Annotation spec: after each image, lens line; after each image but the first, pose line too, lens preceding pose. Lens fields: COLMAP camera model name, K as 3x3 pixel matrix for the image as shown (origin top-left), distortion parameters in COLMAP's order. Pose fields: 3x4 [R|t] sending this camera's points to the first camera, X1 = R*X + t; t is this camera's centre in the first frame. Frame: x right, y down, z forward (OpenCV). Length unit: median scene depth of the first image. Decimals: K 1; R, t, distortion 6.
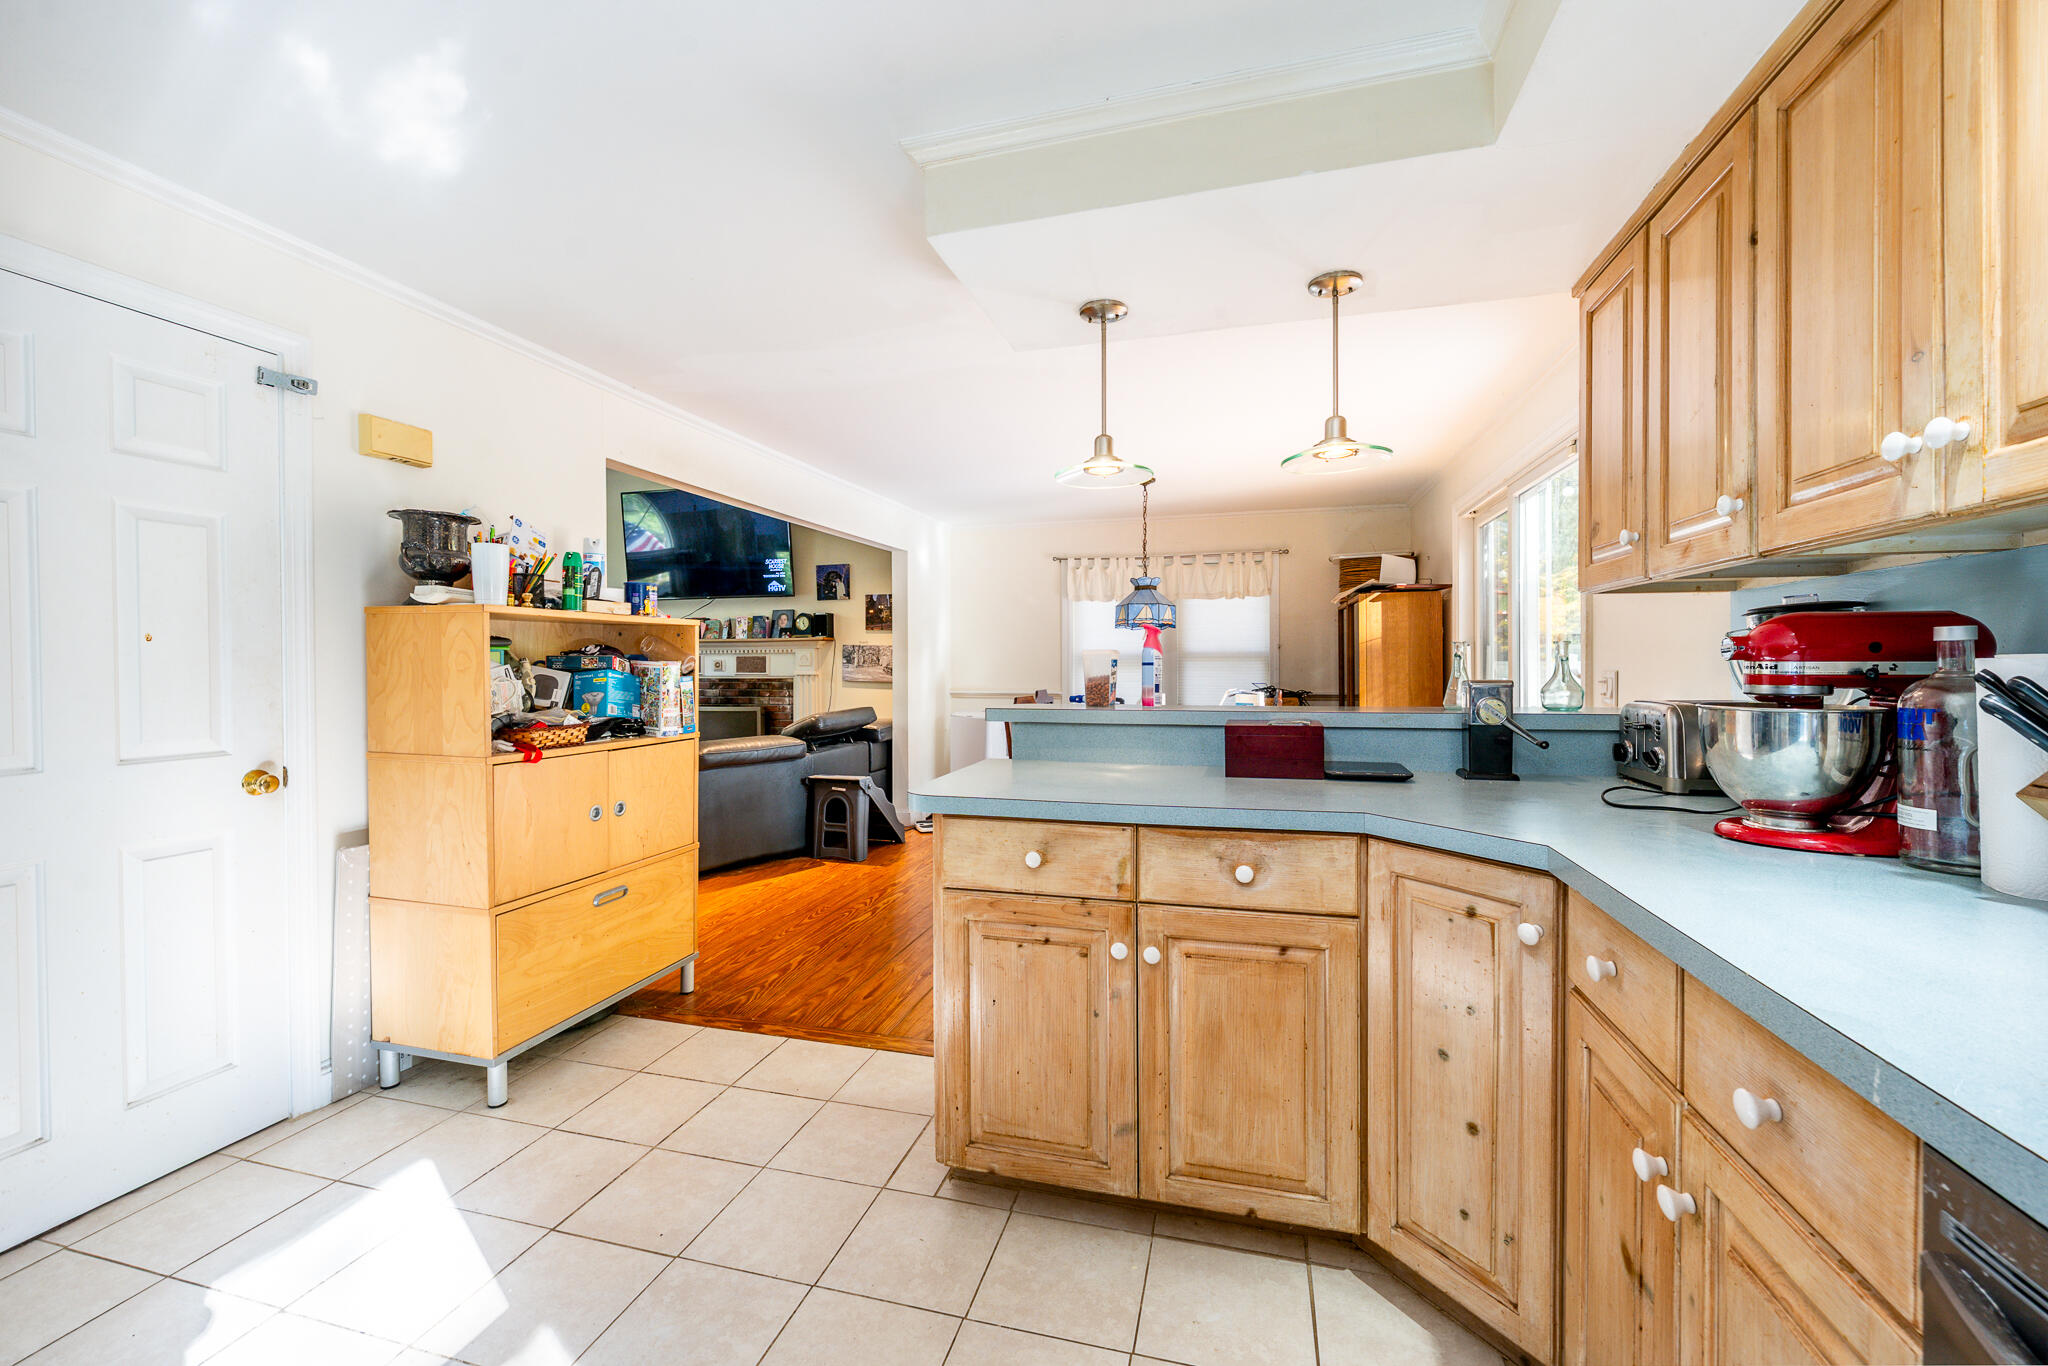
lens RADIAL K [[829.9, 0, 1024.0], [0, 829.9, 683.0], [0, 0, 1]] dist [0.001543, -0.000027]
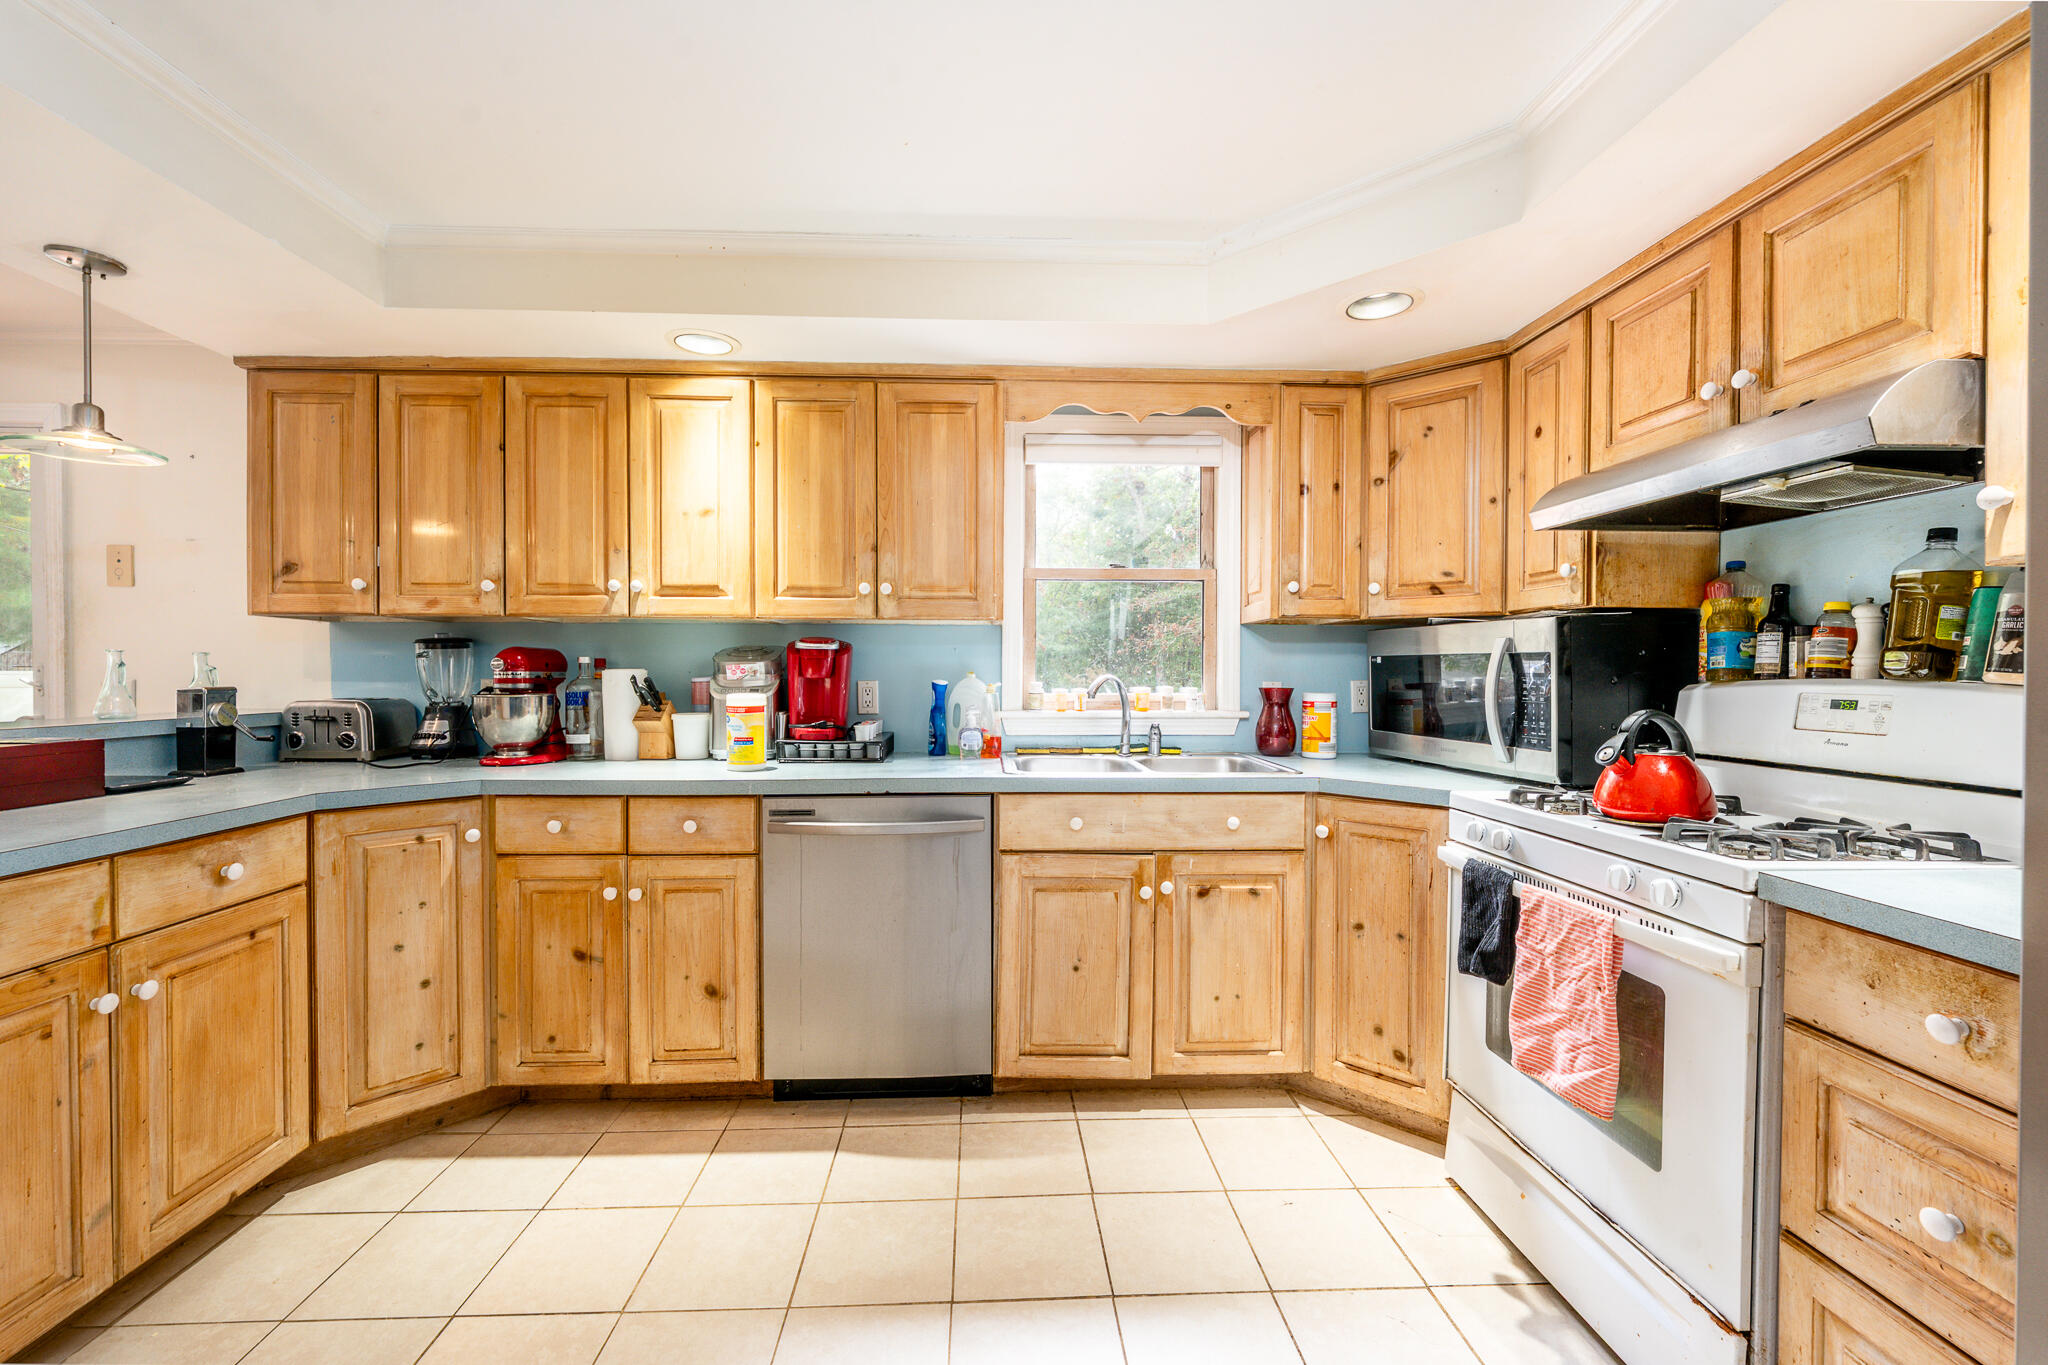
lens RADIAL K [[846.3, 0, 1024.0], [0, 846.3, 682.5], [0, 0, 1]] dist [0.000579, -0.000238]
pose [[-0.306185, -0.010571, 0.951913, -1.049509], [0.021654, 0.999602, 0.018065, -0.007553], [-0.951726, 0.026144, -0.305834, 0.363612]]
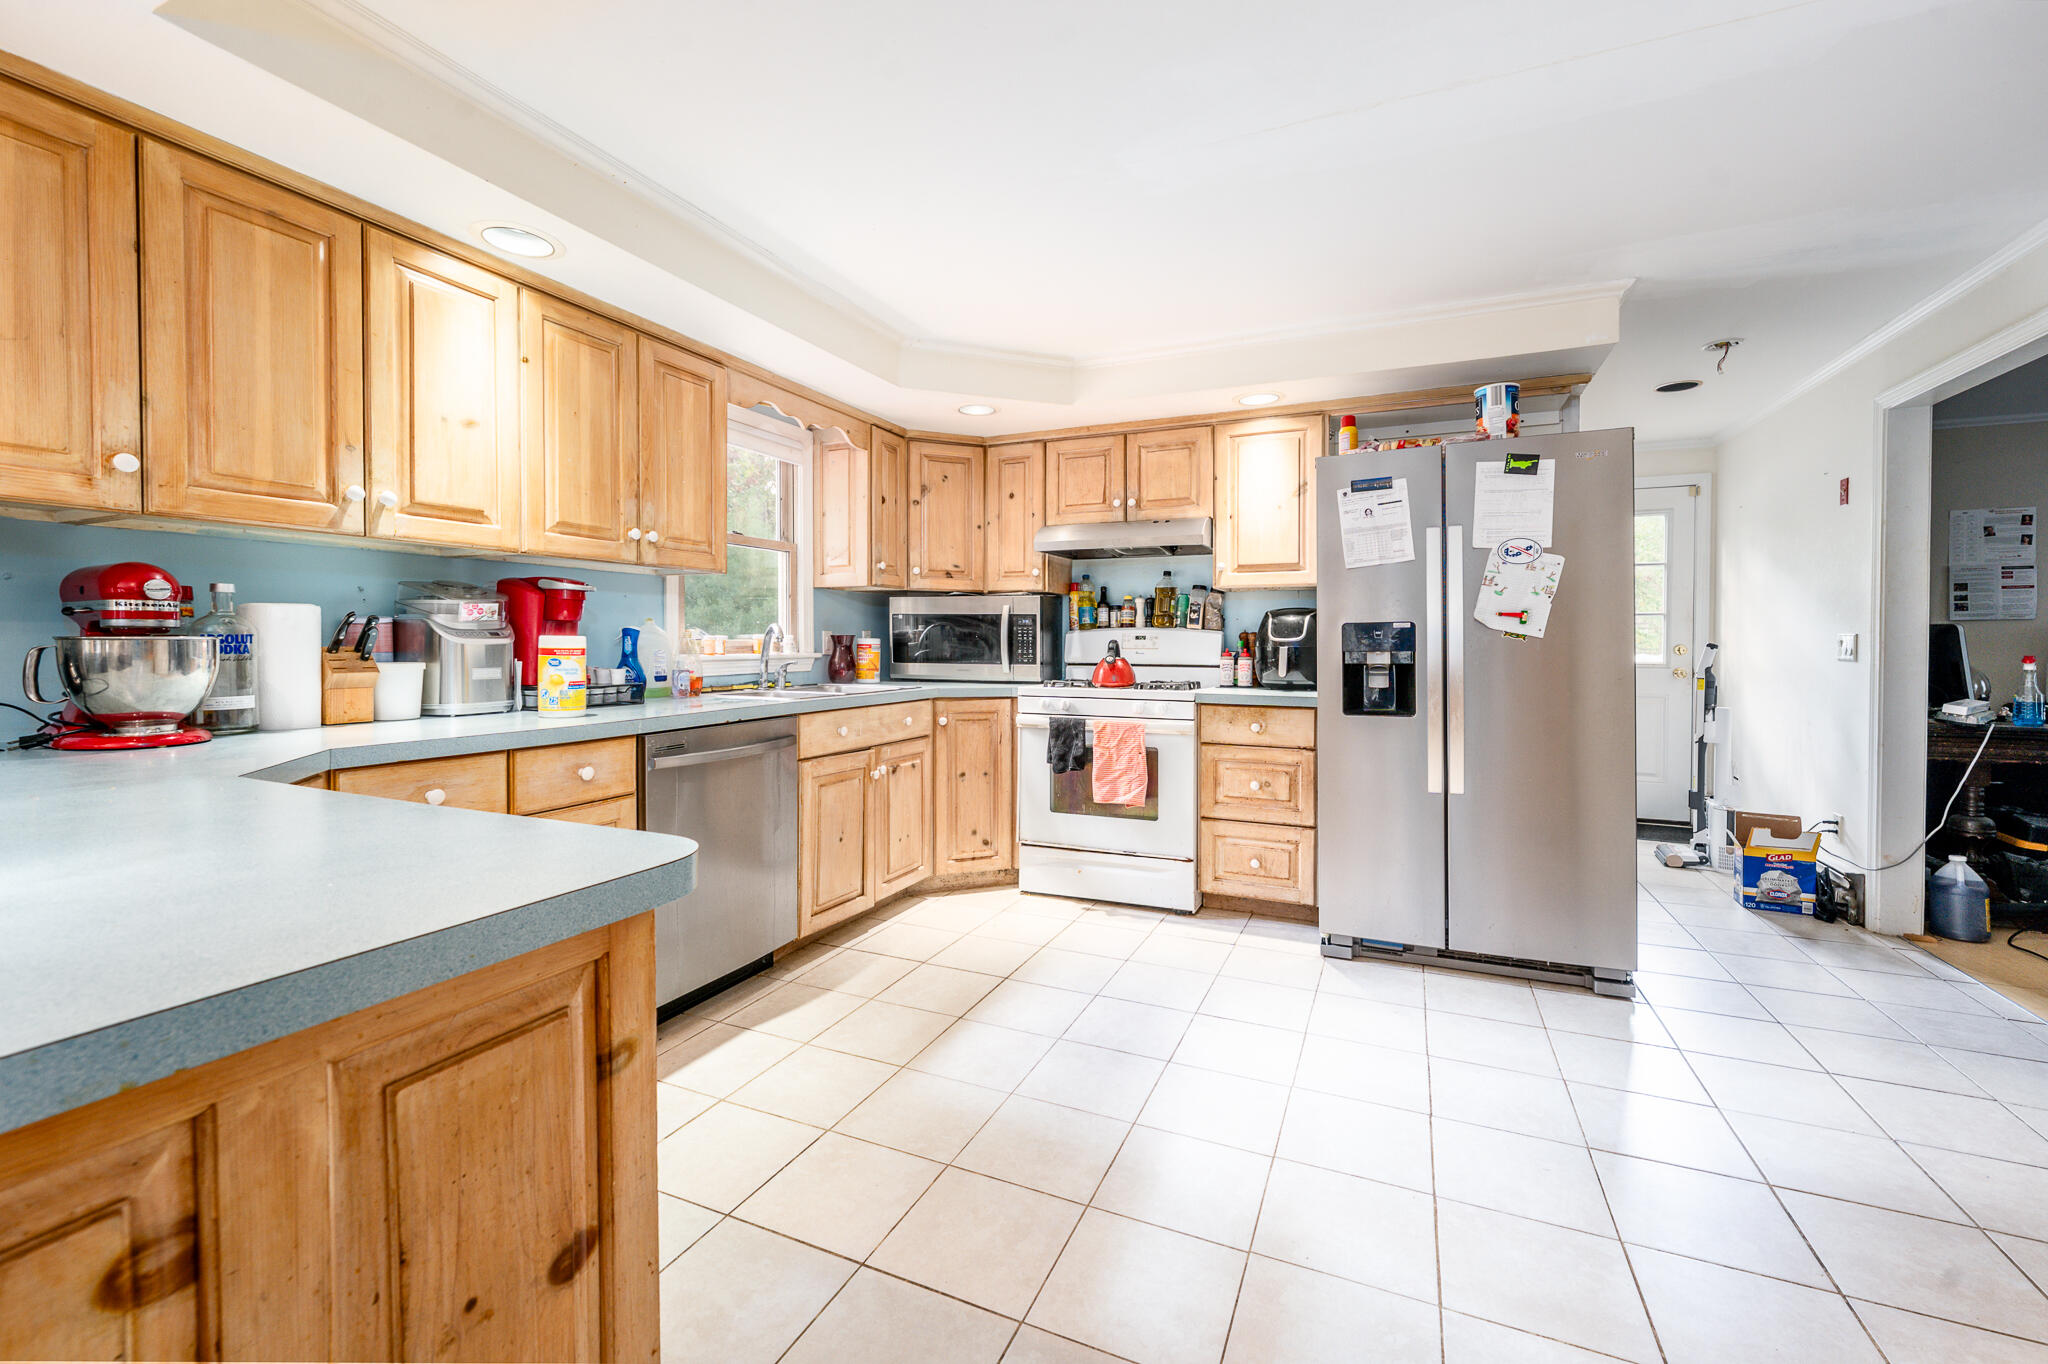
lens RADIAL K [[849.6, 0, 1021.6], [0, 849.6, 654.9], [0, 0, 1]] dist [-0.000415, -0.000308]
pose [[-0.988549, -0.003026, 0.150867, -0.450047], [0.003055, 0.999193, 0.040058, 0.006579], [-0.150866, 0.040060, -0.987742, 1.615022]]
